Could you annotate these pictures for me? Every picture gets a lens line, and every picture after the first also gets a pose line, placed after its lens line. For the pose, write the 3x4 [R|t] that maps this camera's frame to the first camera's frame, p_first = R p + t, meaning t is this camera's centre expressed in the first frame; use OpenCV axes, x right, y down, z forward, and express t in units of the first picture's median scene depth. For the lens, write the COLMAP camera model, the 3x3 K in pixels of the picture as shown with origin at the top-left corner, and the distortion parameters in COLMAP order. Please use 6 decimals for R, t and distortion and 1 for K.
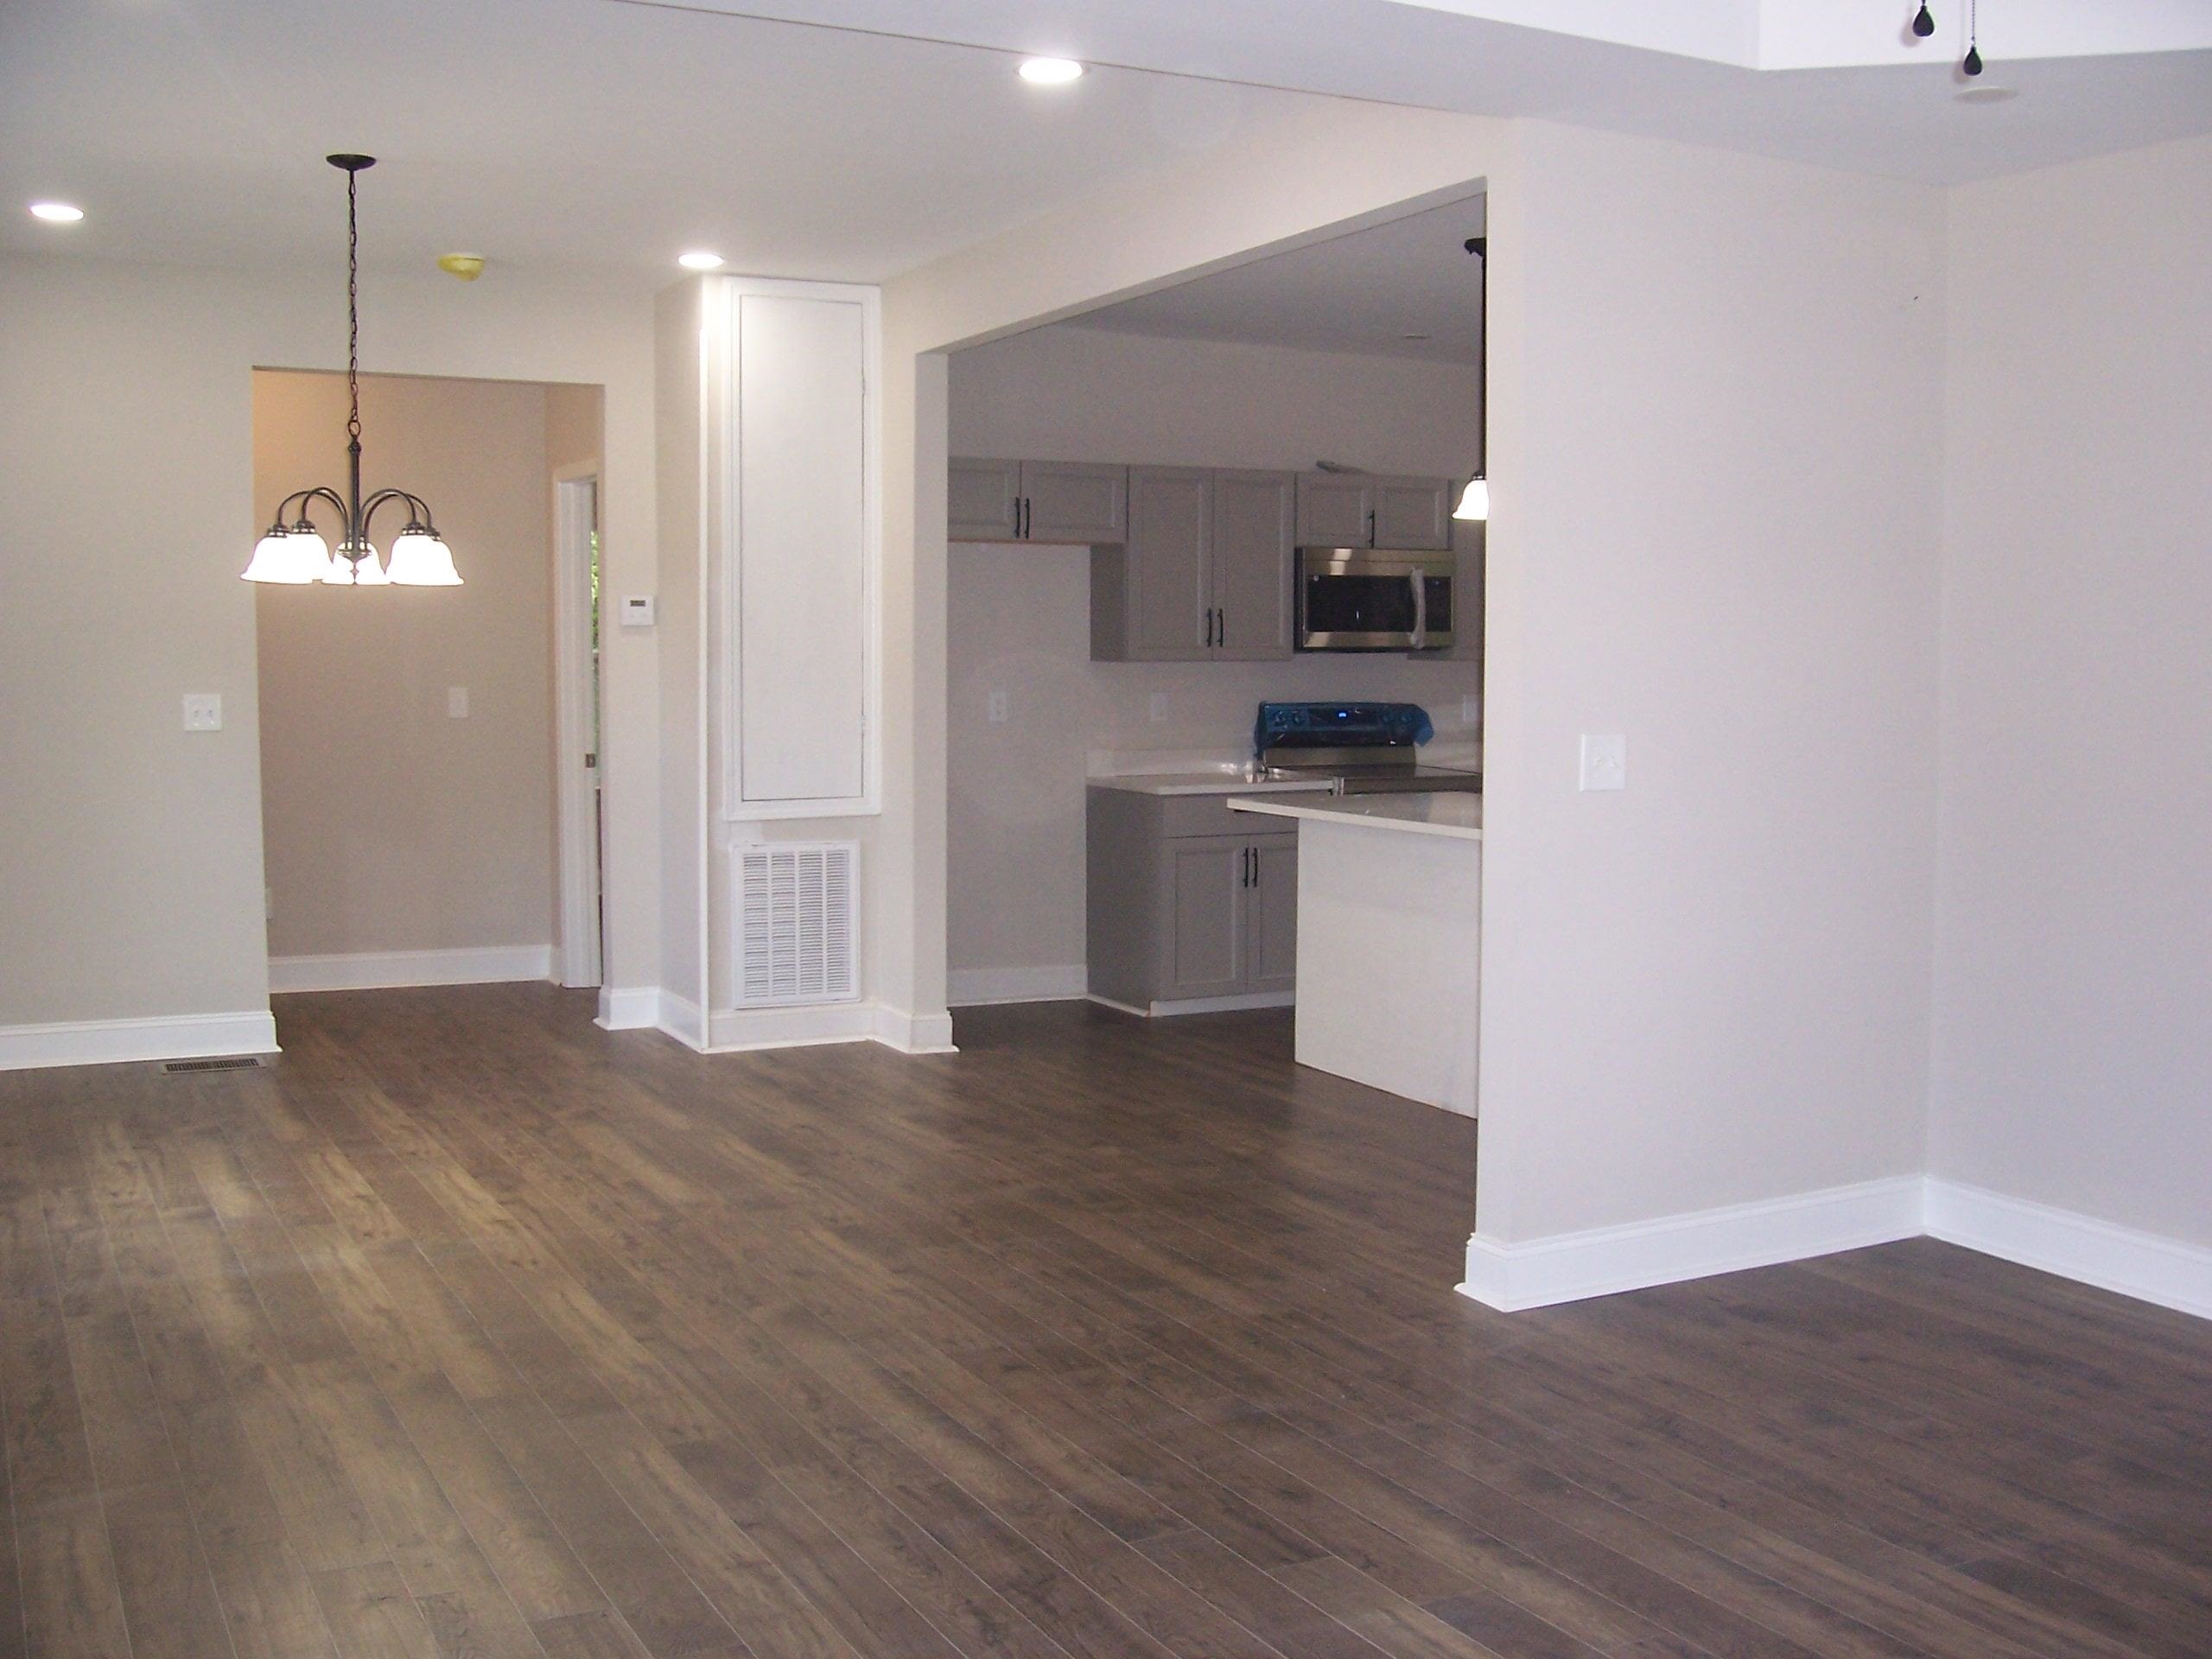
lens RADIAL K [[2252.4, 0, 1105.8], [0, 2252.4, 830.4], [0, 0, 1]] dist [-0.089686, 0.000000]
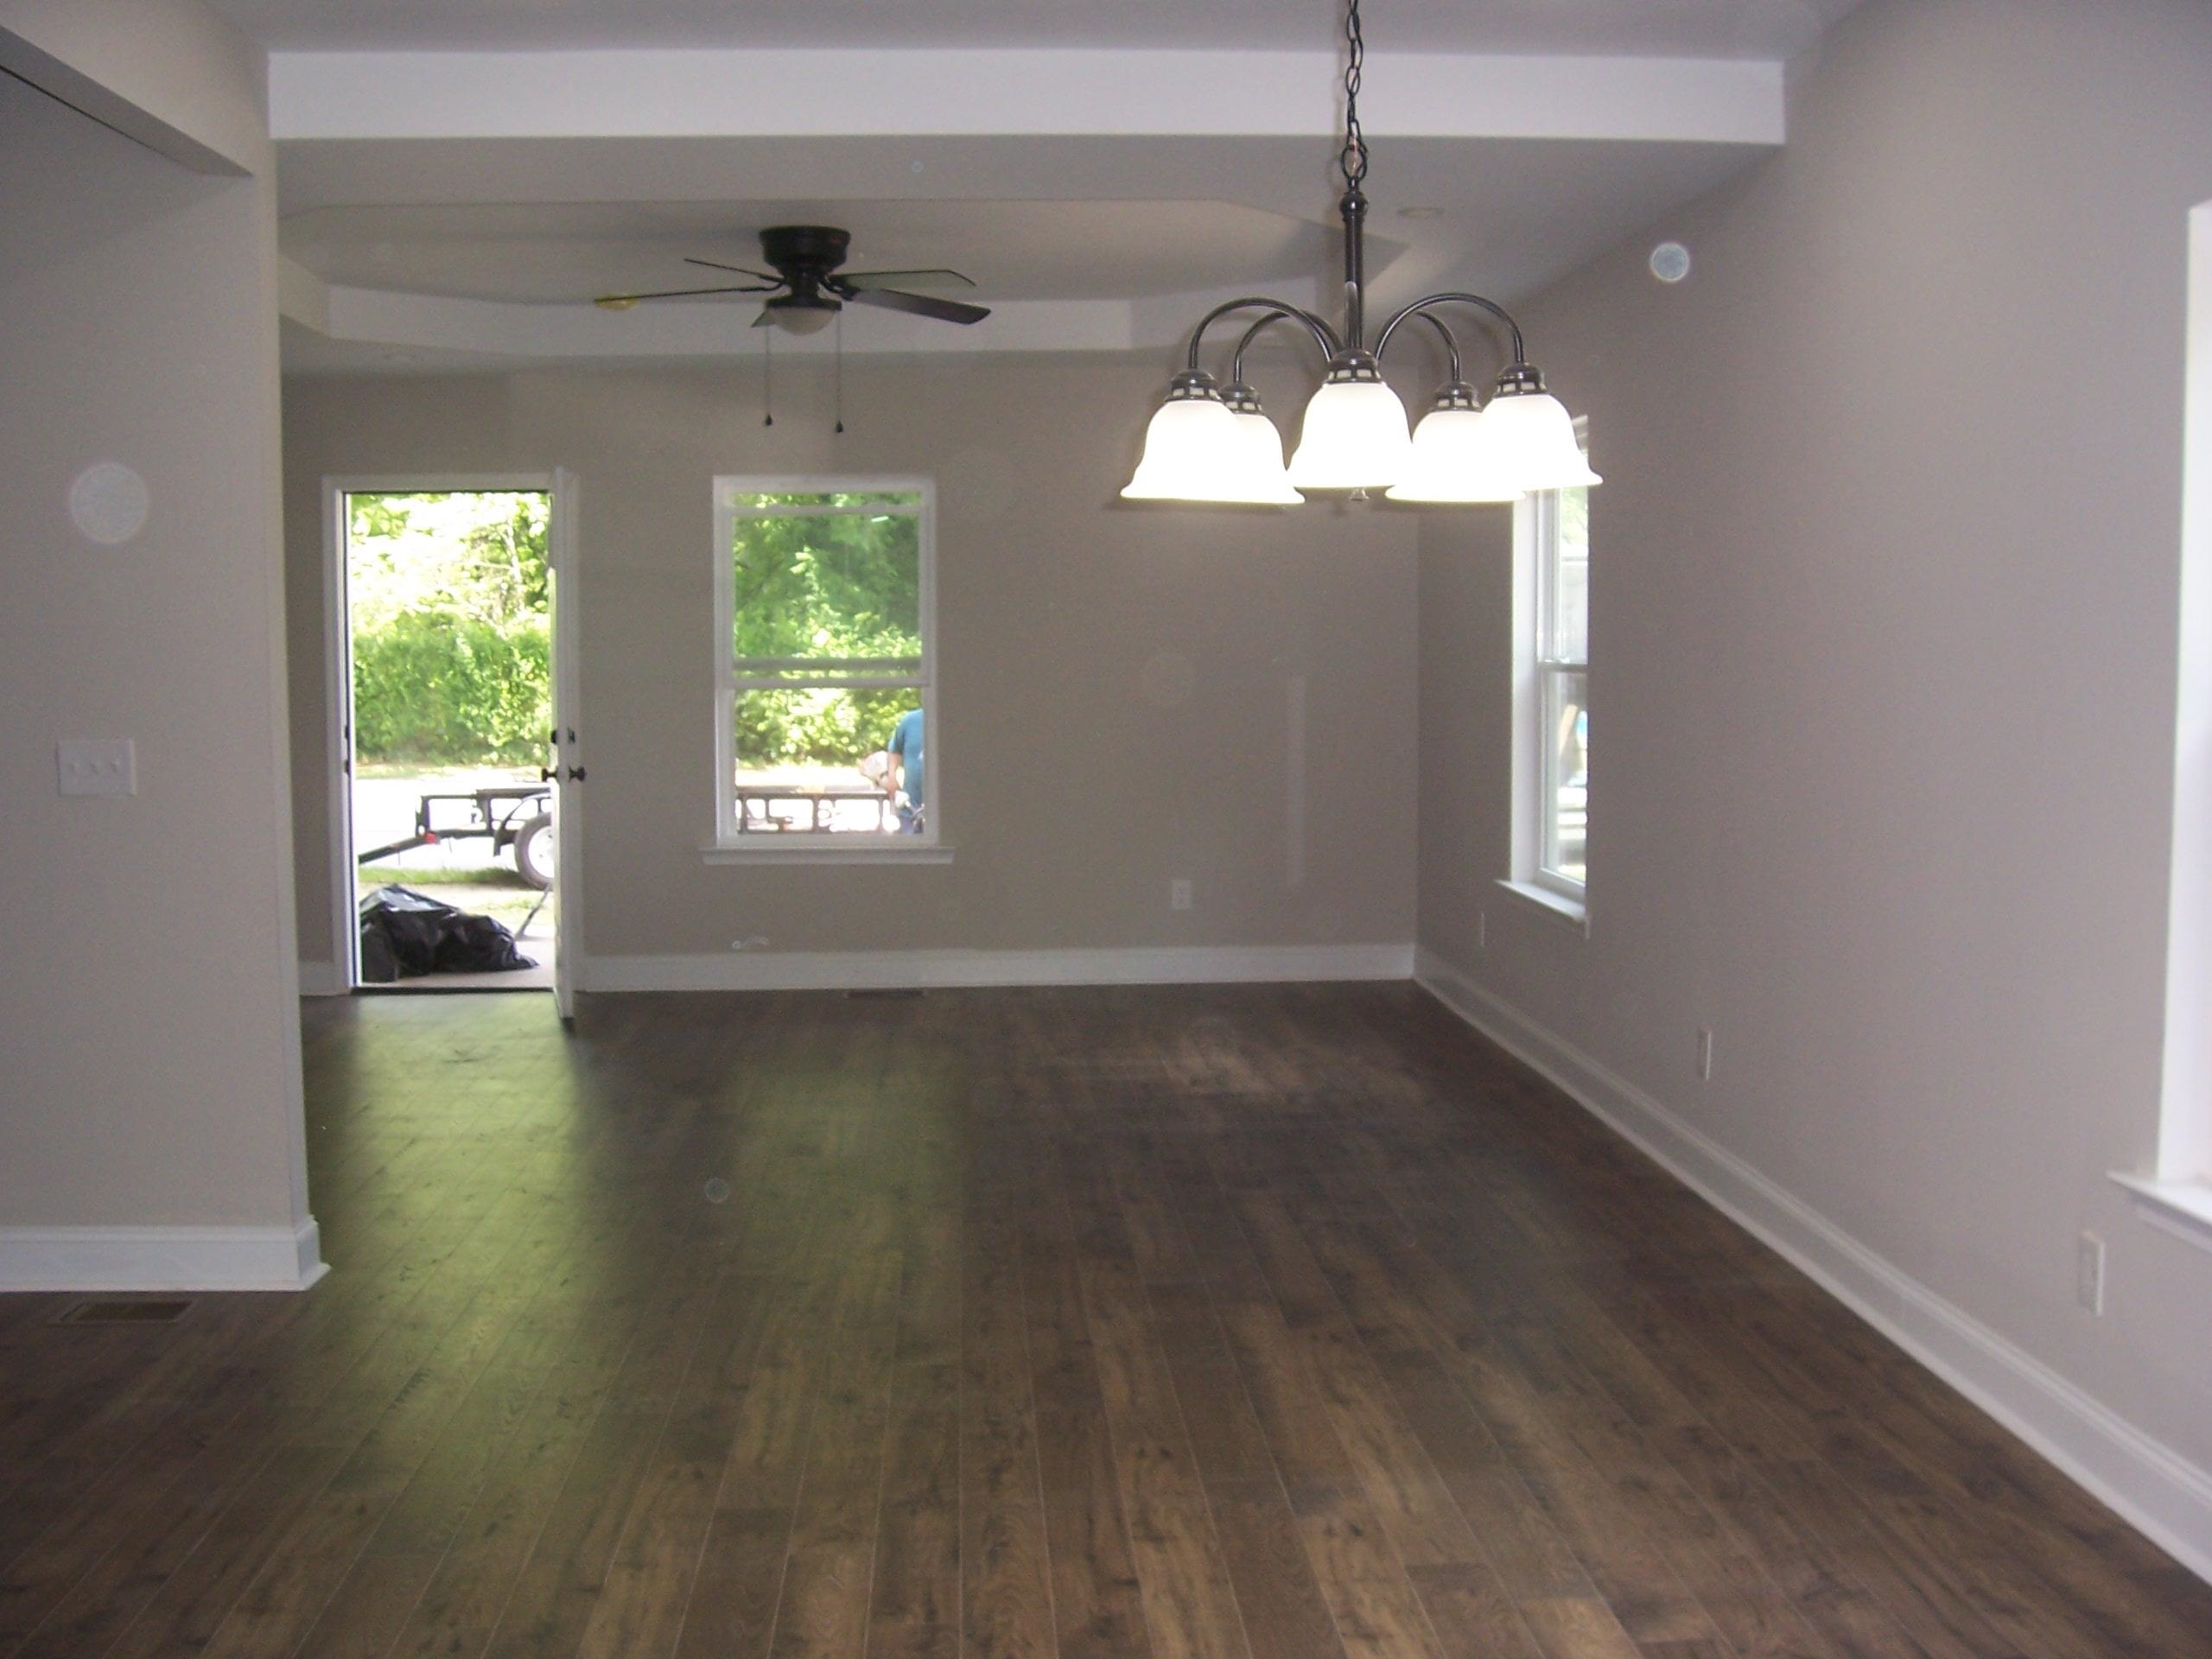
lens RADIAL K [[2252.4, 0, 1104.9], [0, 2252.4, 829.5], [0, 0, 1]] dist [-0.089686, 0.000000]
pose [[-0.909232, -0.032165, 0.415045, -0.545350], [0.037430, 0.986656, 0.158461, -0.132220], [-0.414603, 0.159613, -0.895895, 1.630830]]
